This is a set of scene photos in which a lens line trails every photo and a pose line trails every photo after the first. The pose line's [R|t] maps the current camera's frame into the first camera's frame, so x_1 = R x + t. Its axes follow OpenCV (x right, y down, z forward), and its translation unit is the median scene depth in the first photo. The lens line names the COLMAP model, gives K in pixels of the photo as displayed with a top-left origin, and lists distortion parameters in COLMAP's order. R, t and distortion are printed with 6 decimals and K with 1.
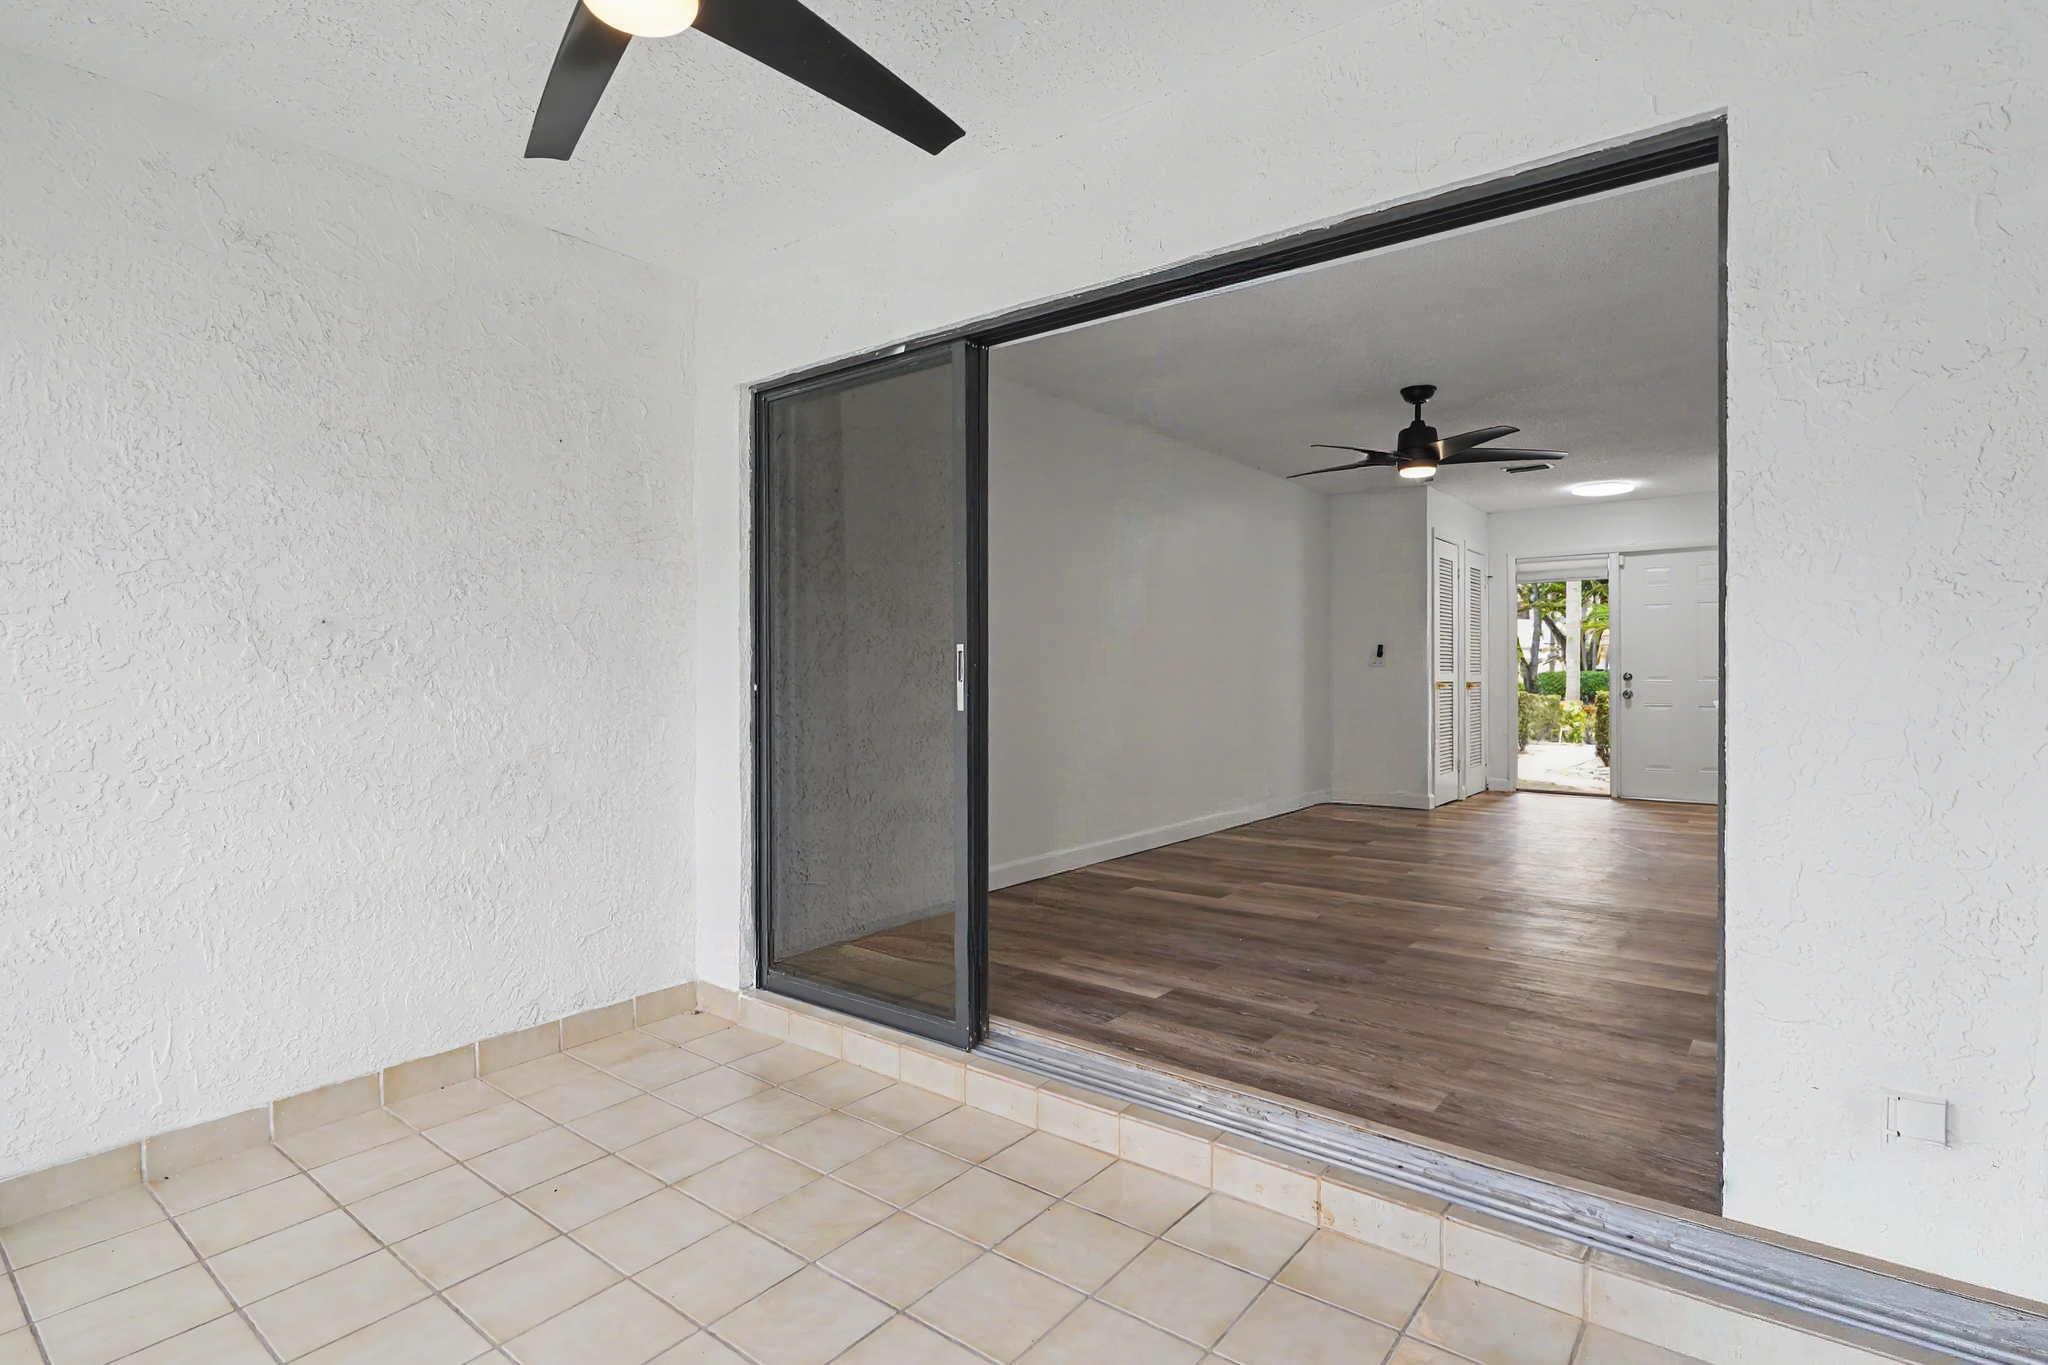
lens RADIAL K [[1014.0, 0, 1023.7], [0, 1014.0, 673.6], [0, 0, 1]] dist [-0.011300, 0.000156]
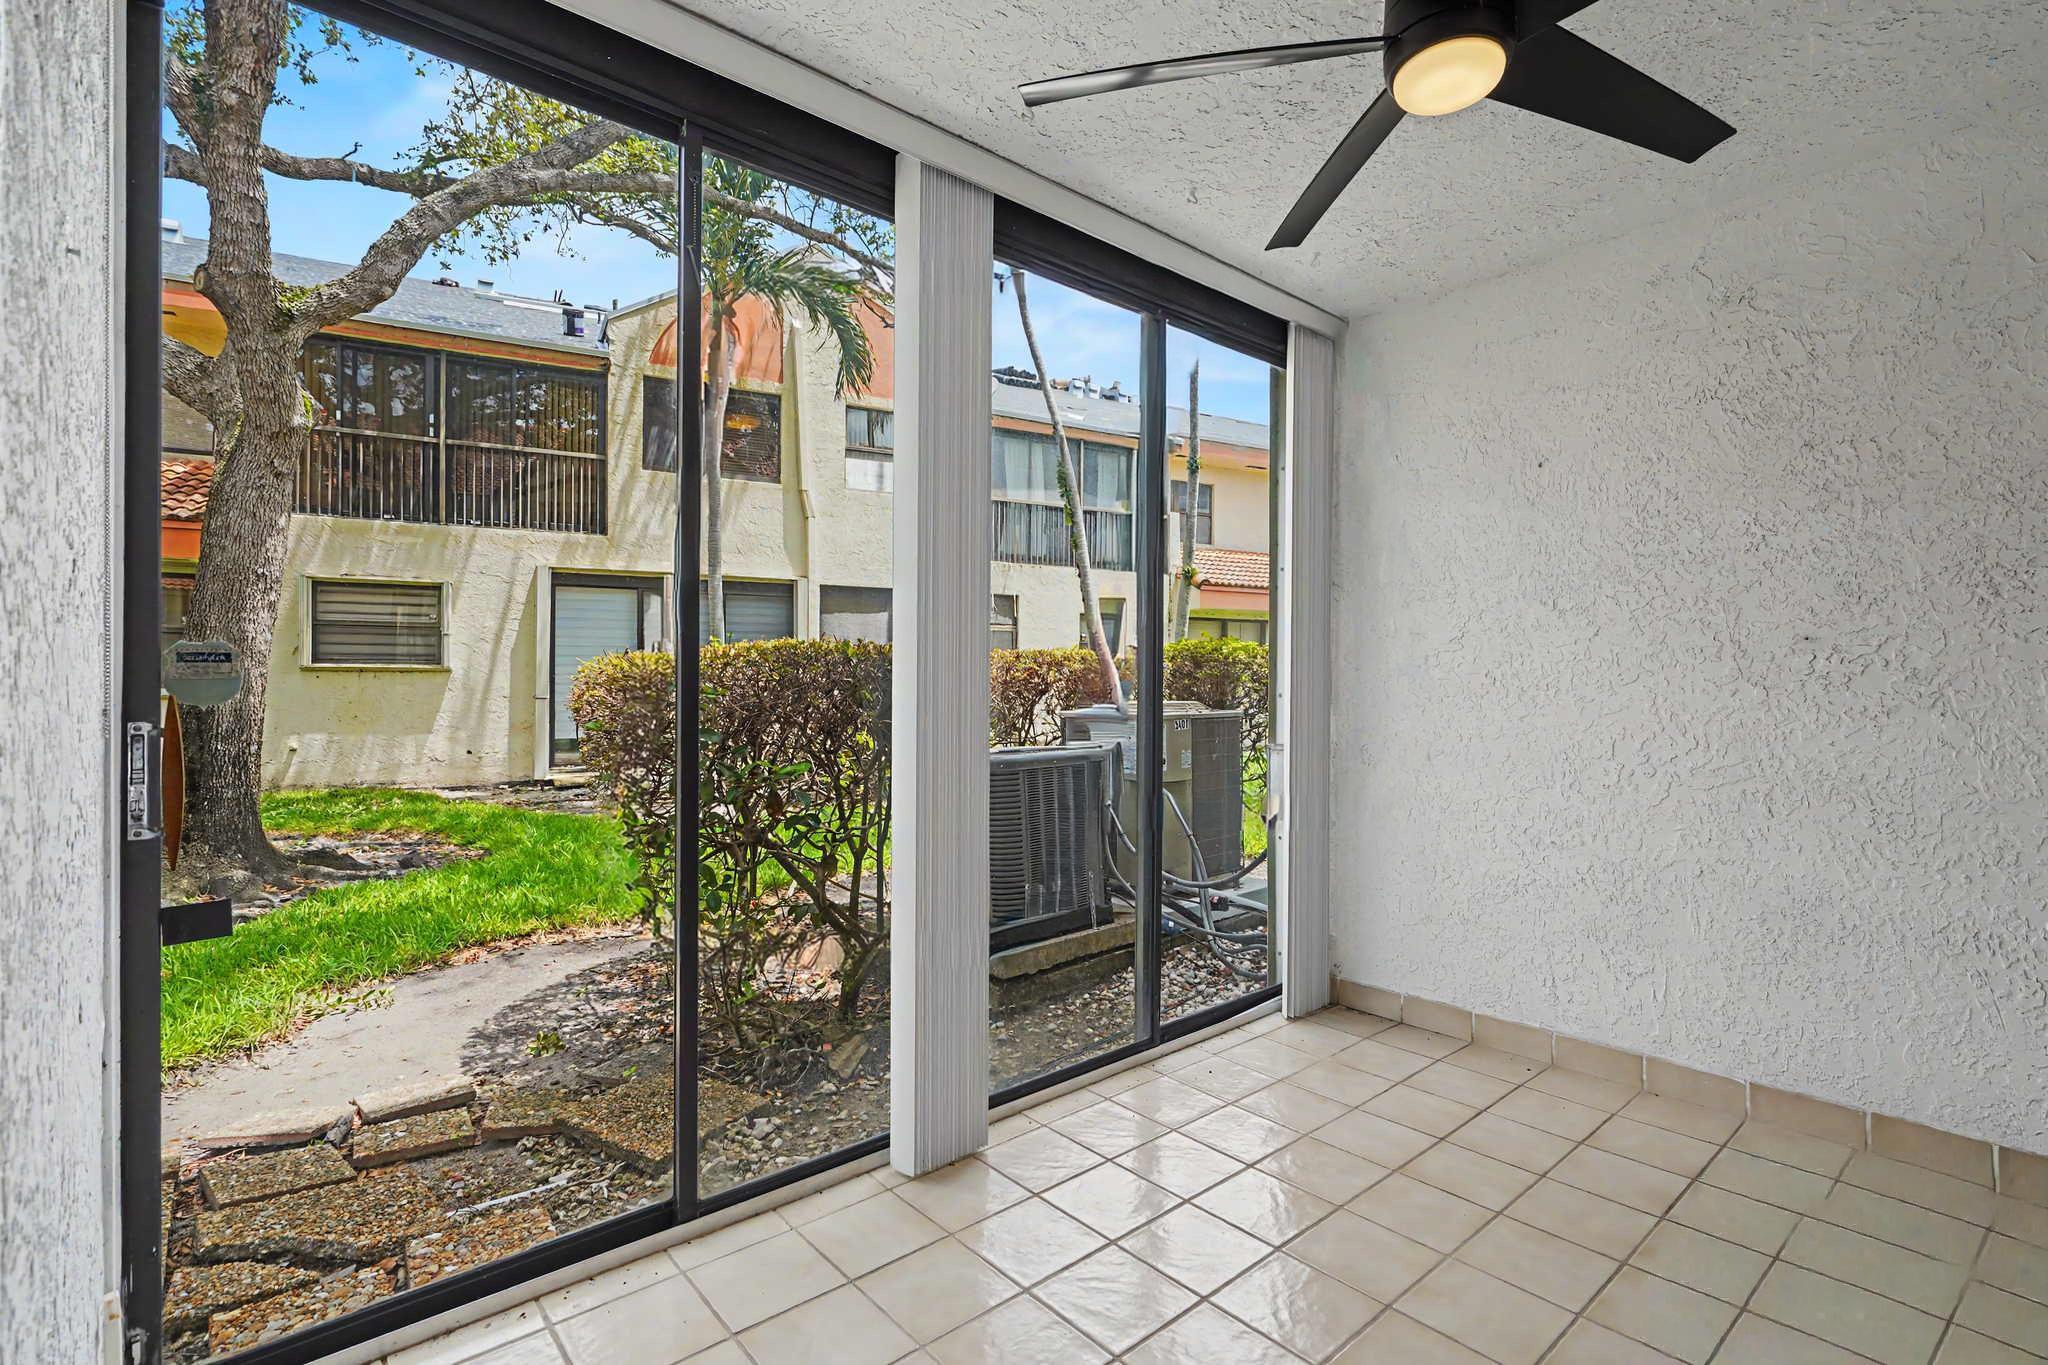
lens RADIAL K [[942.1, 0, 1029.6], [0, 942.1, 682.1], [0, 0, 1]] dist [0.001475, 0.000004]
pose [[-0.190428, 0.004831, -0.981689, 0.402382], [-0.007253, 0.999954, 0.006328, -0.007915], [0.981674, 0.008326, -0.190384, 0.424334]]
